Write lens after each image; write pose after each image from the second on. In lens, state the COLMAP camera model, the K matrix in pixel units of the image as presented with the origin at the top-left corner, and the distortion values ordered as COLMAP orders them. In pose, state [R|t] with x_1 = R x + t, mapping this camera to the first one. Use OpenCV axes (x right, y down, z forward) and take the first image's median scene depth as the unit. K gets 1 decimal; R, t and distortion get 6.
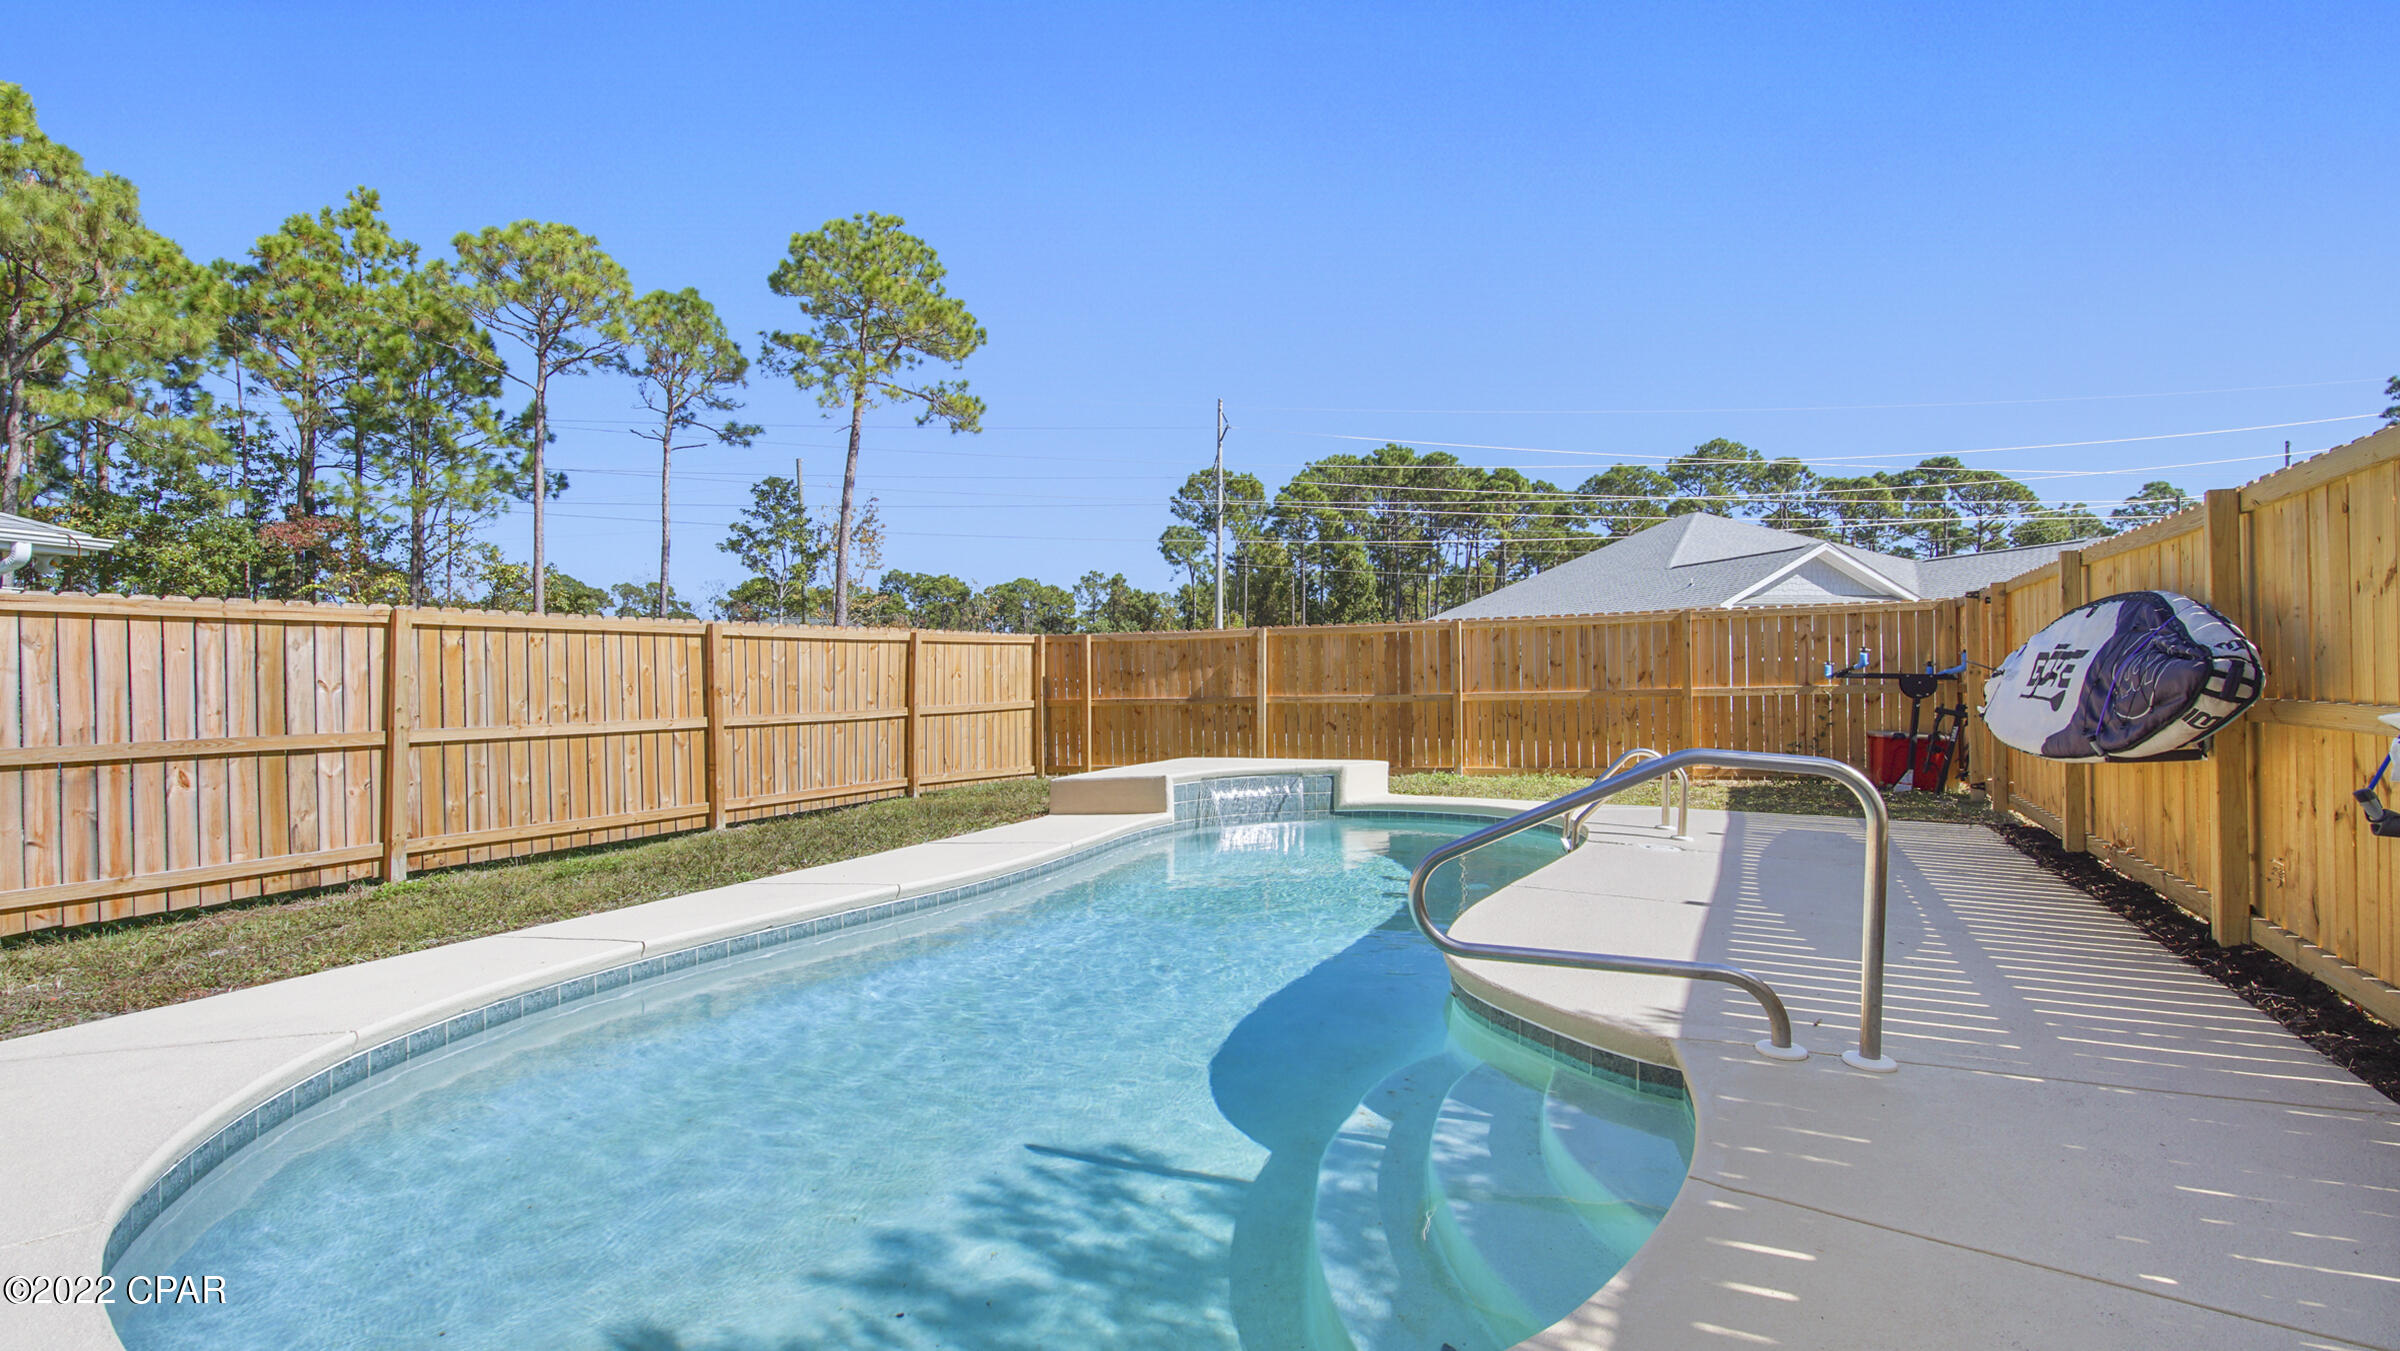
lens RADIAL K [[1069.9, 0, 1179.3], [0, 1069.9, 678.4], [0, 0, 1]] dist [0.021233, -0.010769]
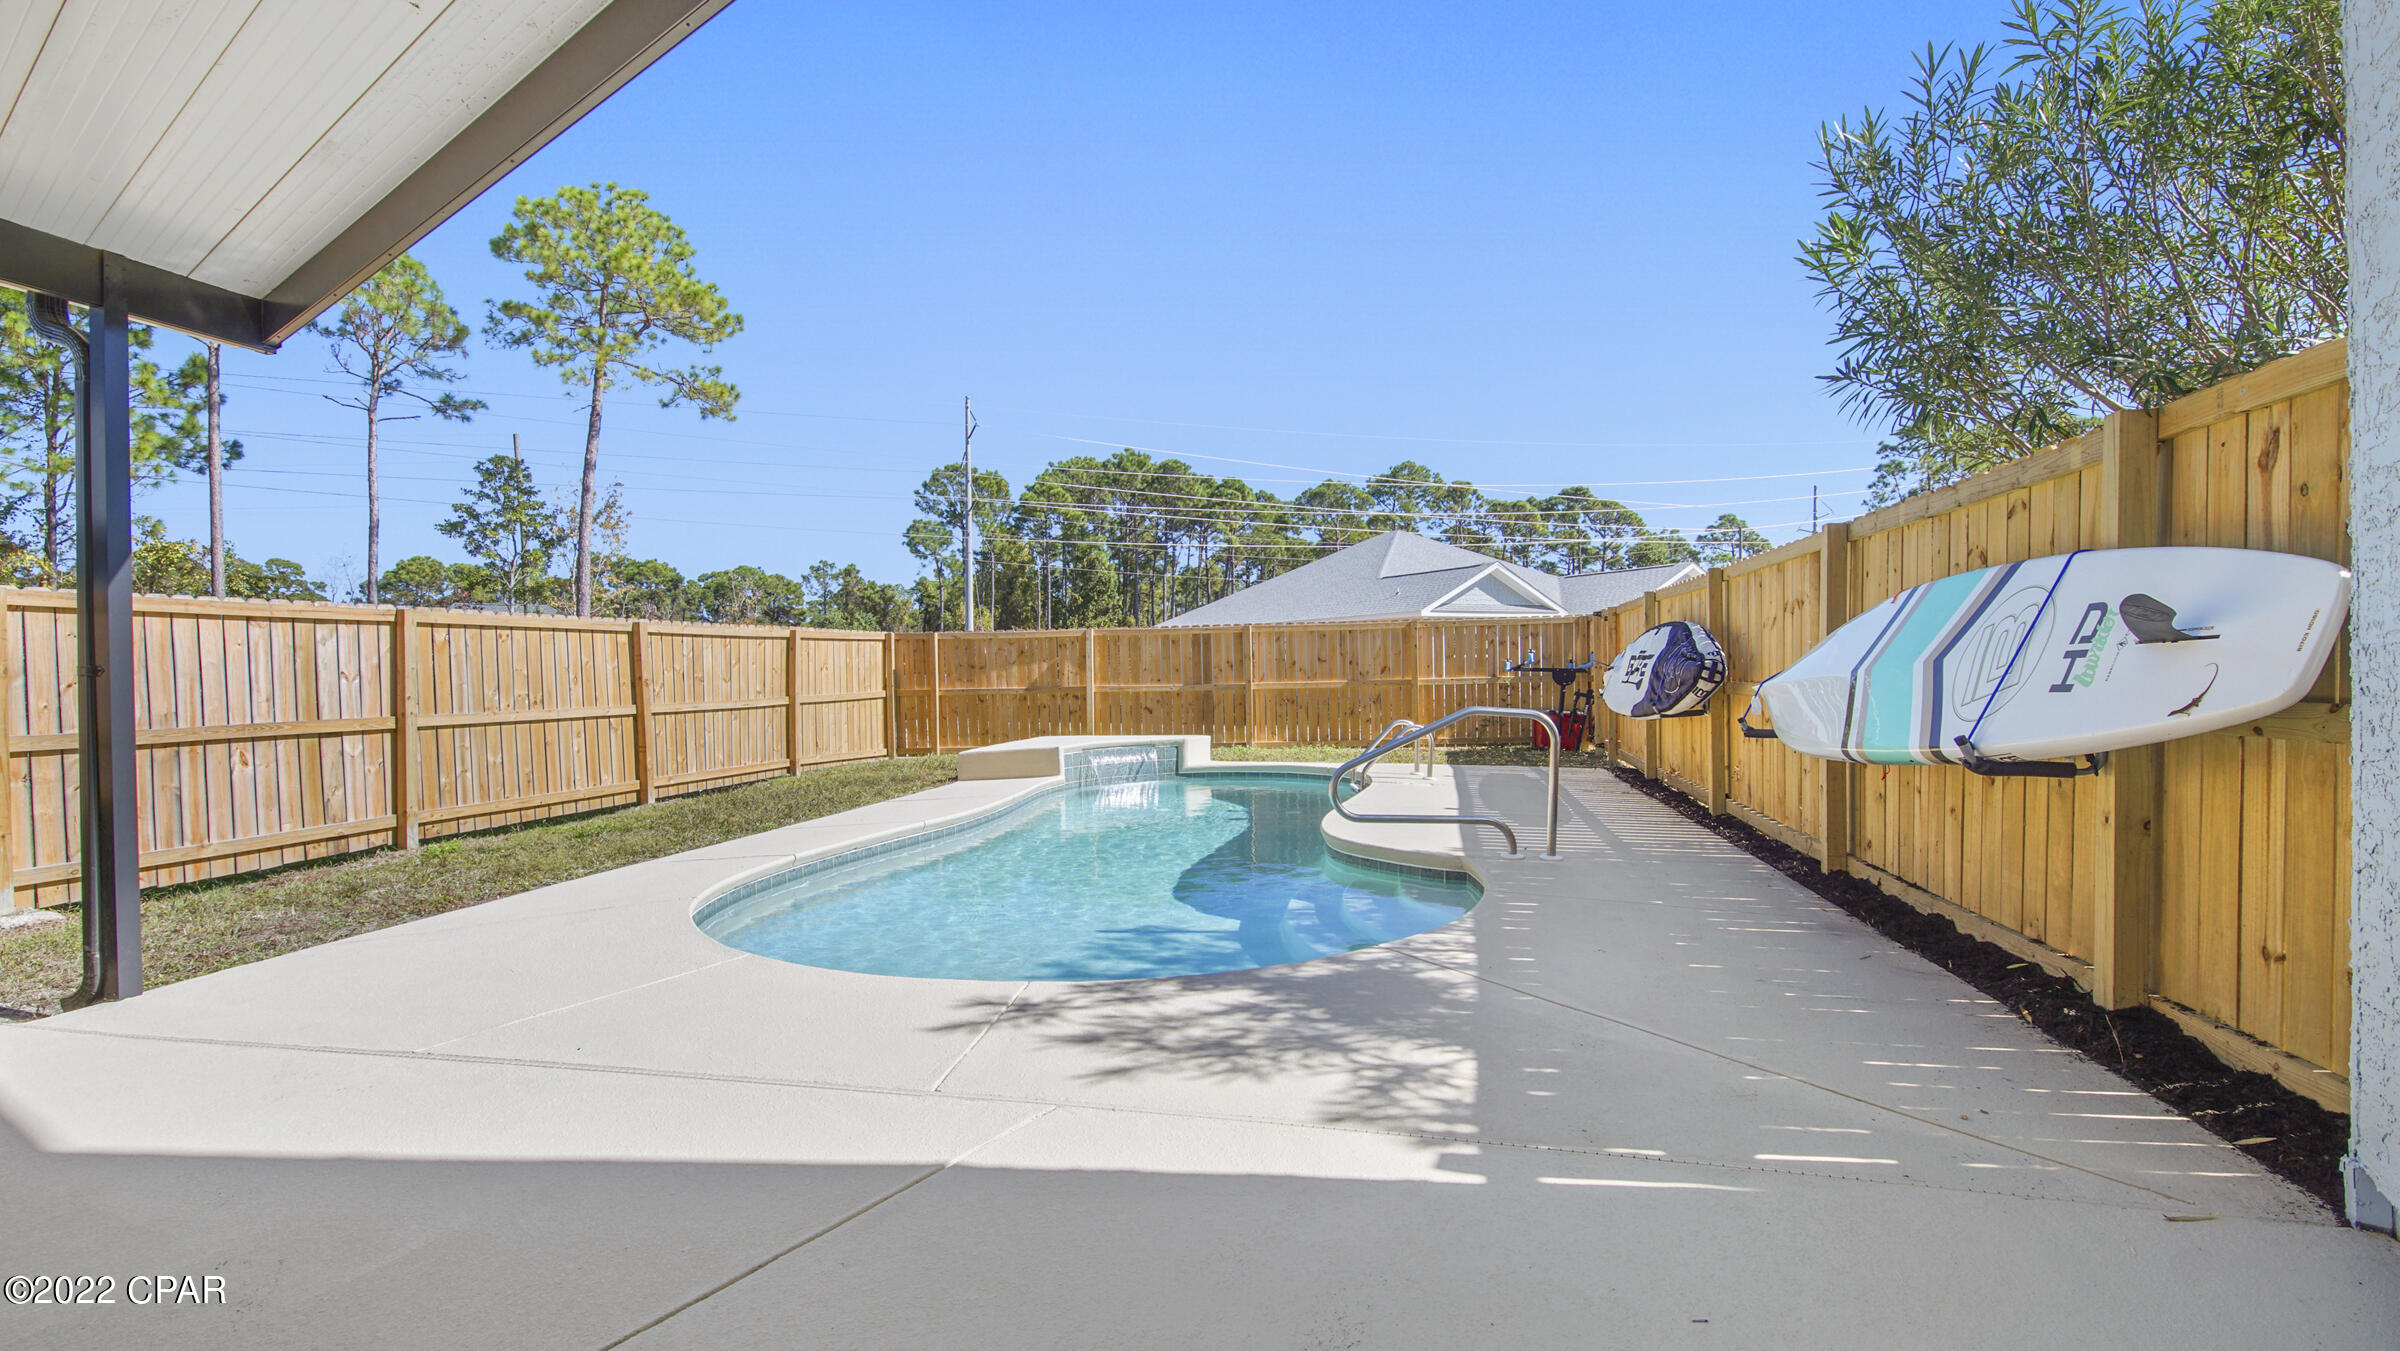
lens RADIAL K [[1069.9, 0, 1194.6], [0, 1069.9, 681.5], [0, 0, 1]] dist [0.021233, -0.010769]
pose [[0.962744, -0.001736, 0.270411, -0.147397], [-0.000690, 0.999960, 0.008876, 0.000841], [-0.270415, -0.008732, 0.962704, -0.202750]]
